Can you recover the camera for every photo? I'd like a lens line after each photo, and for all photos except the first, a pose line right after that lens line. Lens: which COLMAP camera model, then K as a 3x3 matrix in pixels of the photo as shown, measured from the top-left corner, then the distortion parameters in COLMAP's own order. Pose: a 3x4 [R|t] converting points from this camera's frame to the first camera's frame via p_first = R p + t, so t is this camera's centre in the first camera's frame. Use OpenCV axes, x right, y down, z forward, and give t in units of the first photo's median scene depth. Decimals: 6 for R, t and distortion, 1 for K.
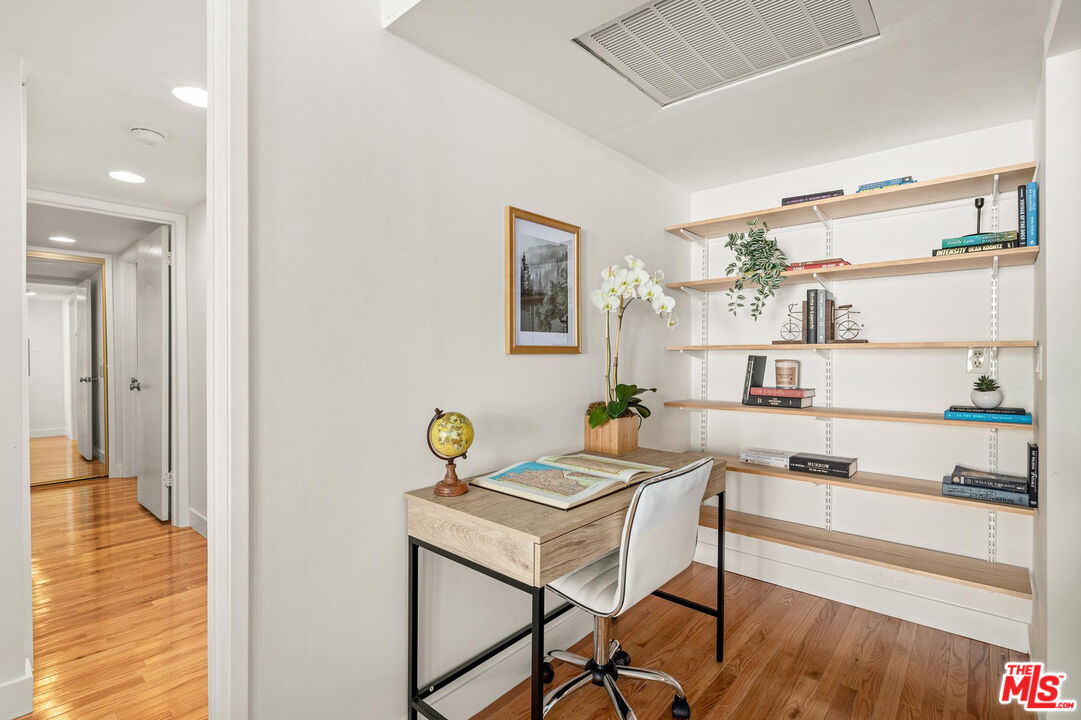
lens RADIAL K [[497.3, 0, 543.6], [0, 497.3, 356.7], [0, 0, 1]] dist [-0.001555, 0.000699]
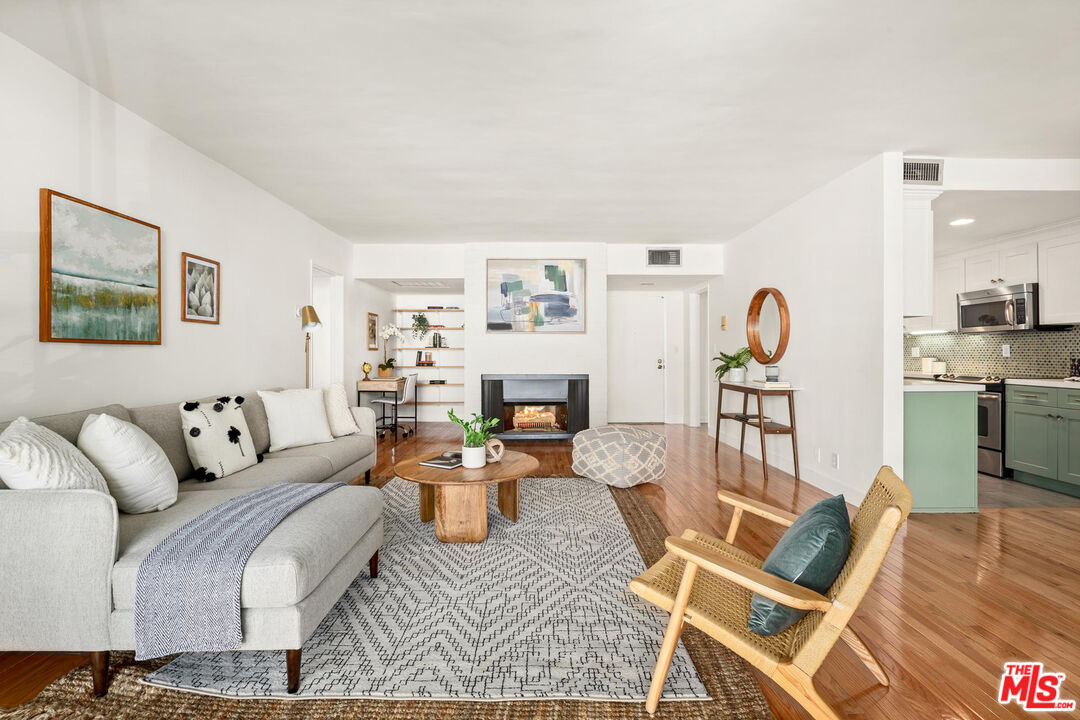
lens RADIAL K [[496.9, 0, 540.8], [0, 496.9, 363.1], [0, 0, 1]] dist [-0.001555, 0.000699]
pose [[0.744293, -0.010636, 0.667768, -1.251329], [-0.002769, 0.999815, 0.019011, 0.012390], [-0.667847, -0.015999, 0.744126, -2.116187]]
